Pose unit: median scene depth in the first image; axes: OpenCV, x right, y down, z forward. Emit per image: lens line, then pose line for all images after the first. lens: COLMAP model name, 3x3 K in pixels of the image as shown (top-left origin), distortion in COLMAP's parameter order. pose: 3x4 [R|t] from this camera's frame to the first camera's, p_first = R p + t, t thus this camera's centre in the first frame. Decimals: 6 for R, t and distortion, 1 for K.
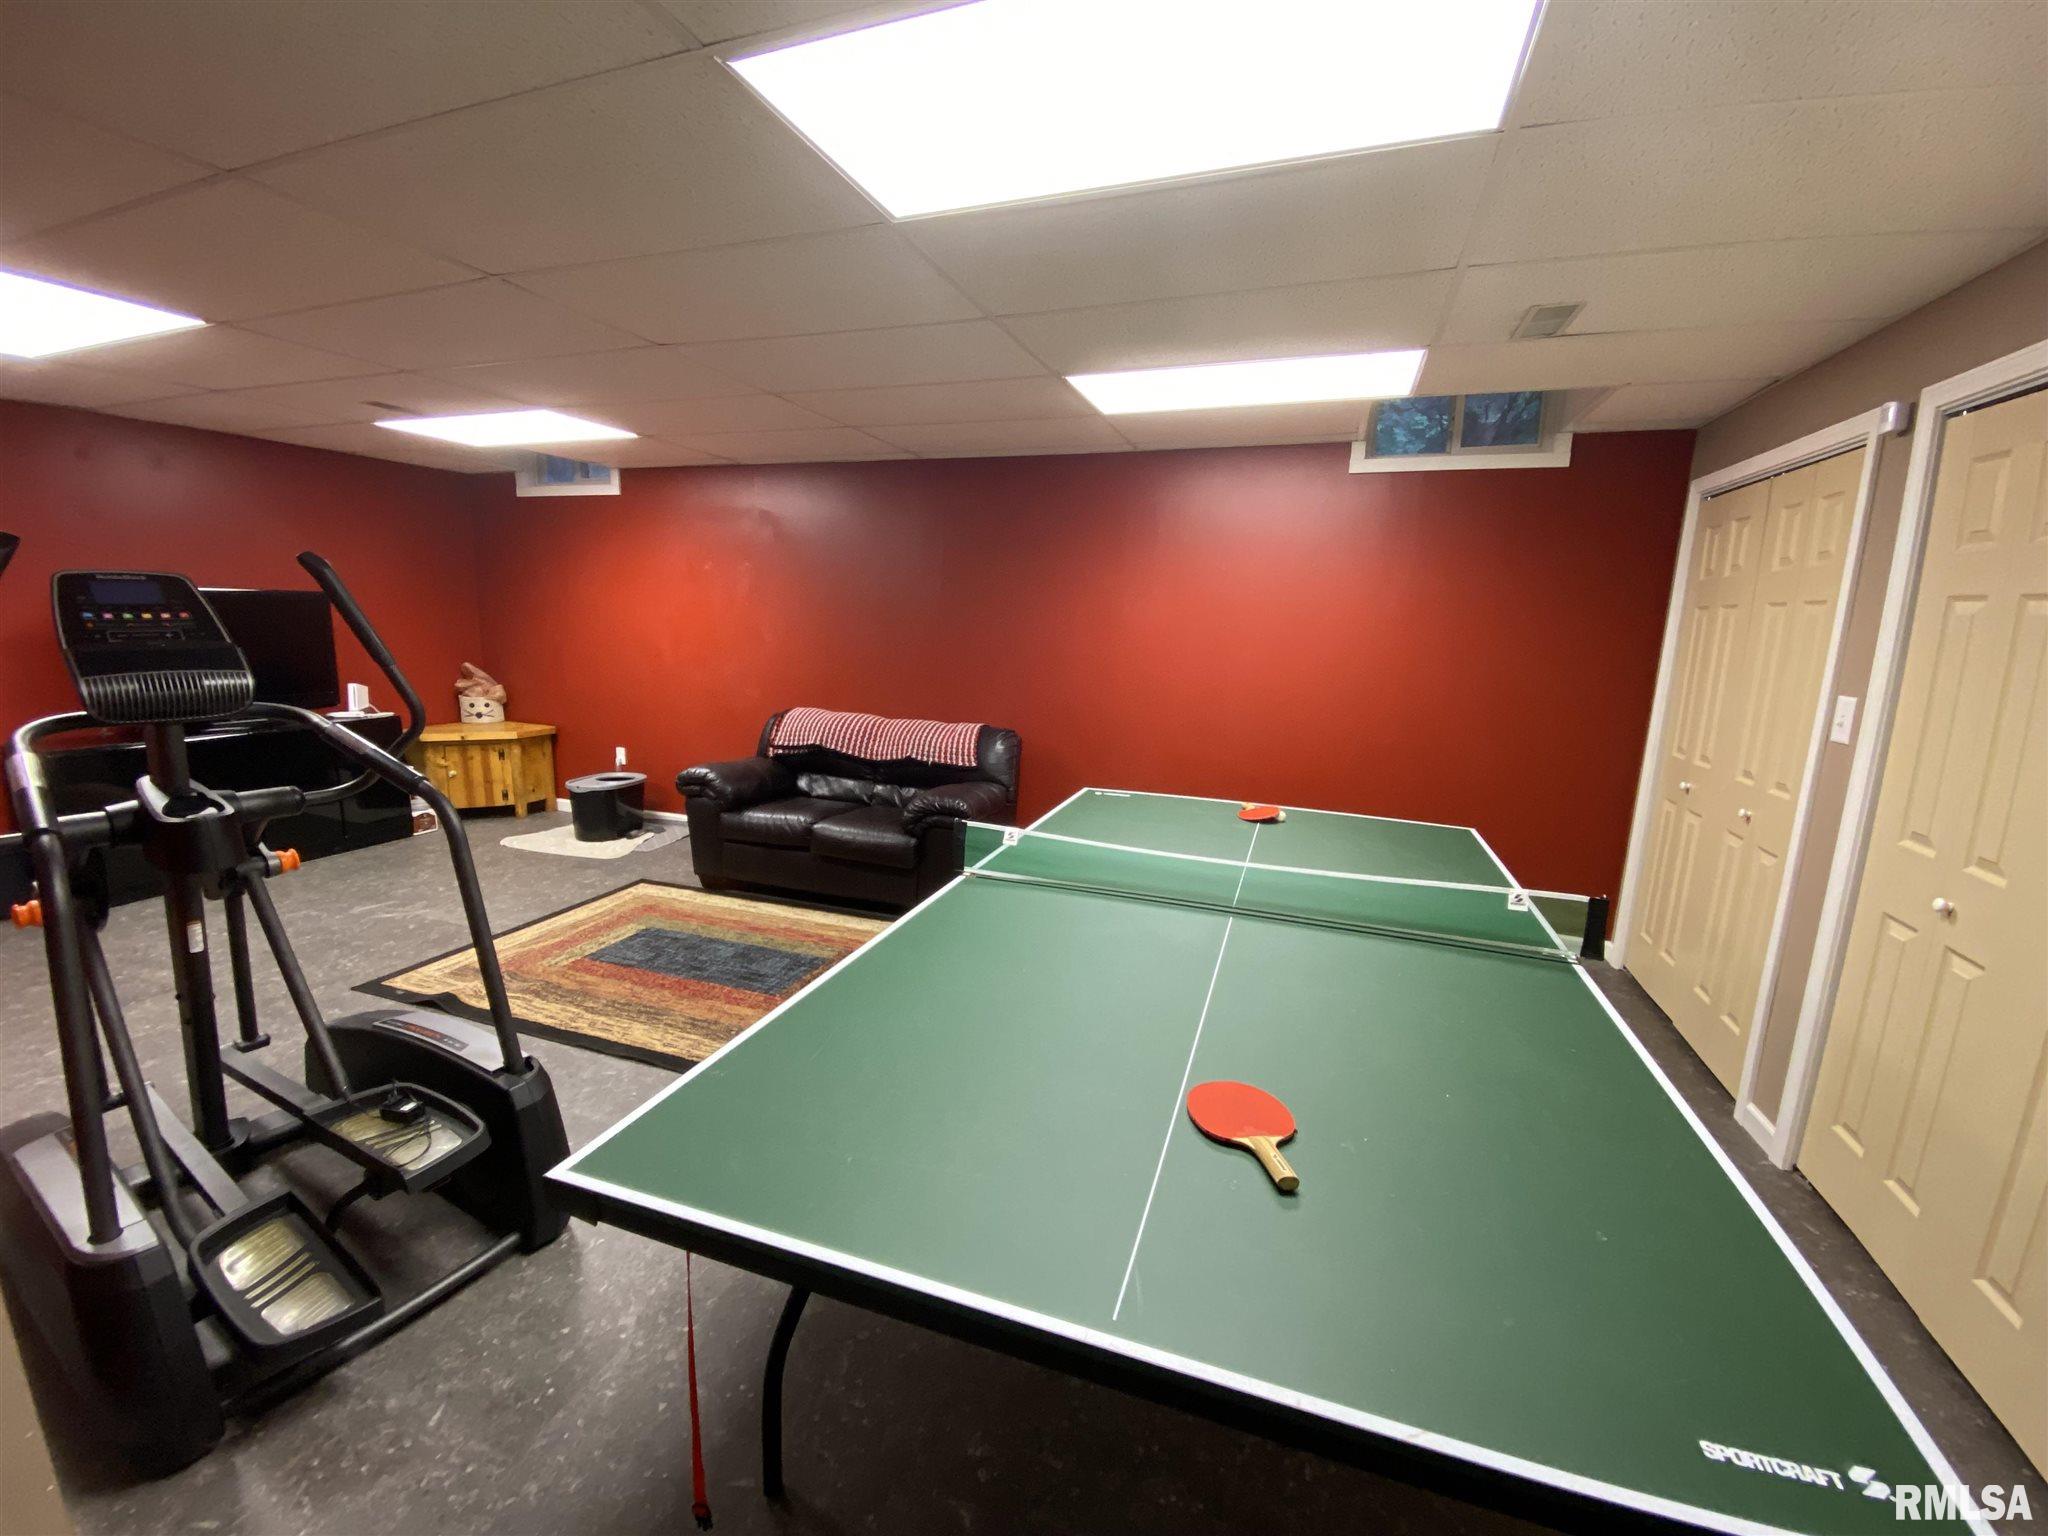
lens RADIAL K [[830.1, 0, 1017.2], [0, 830.1, 770.9], [0, 0, 1]] dist [0.016651, -0.018628]
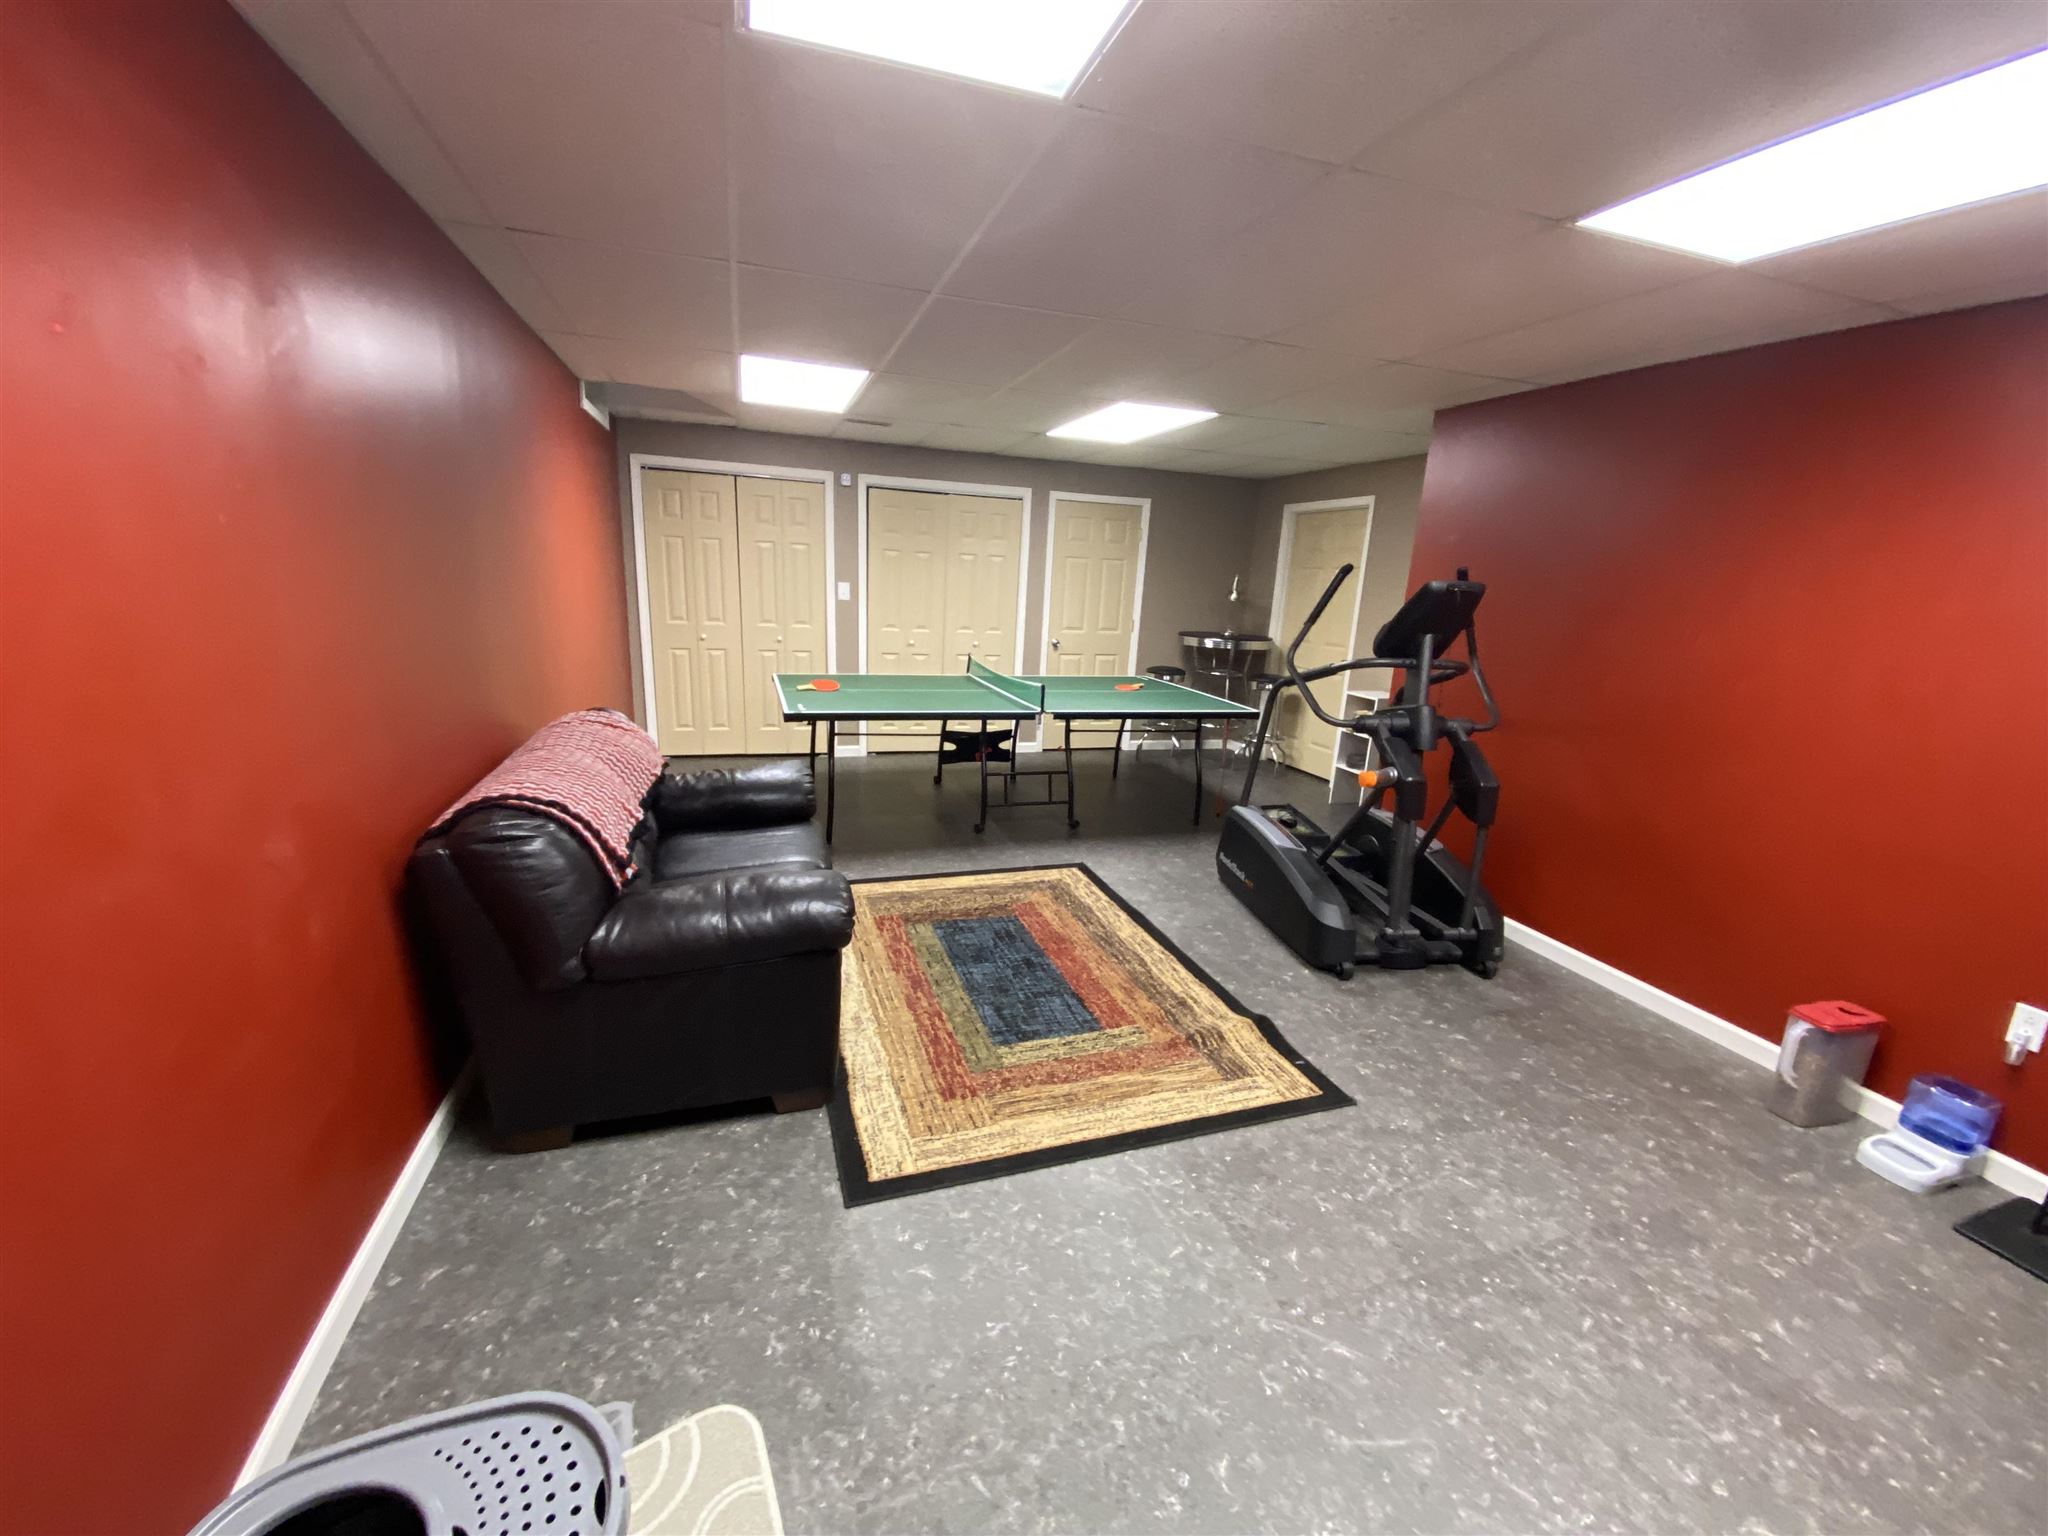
lens RADIAL K [[830.1, 0, 1017.2], [0, 830.1, 770.9], [0, 0, 1]] dist [0.016651, -0.018628]
pose [[-0.610803, -0.240833, 0.754267, -0.950396], [0.090946, 0.924974, 0.368987, -0.286247], [-0.786542, 0.293976, -0.543075, 1.339702]]
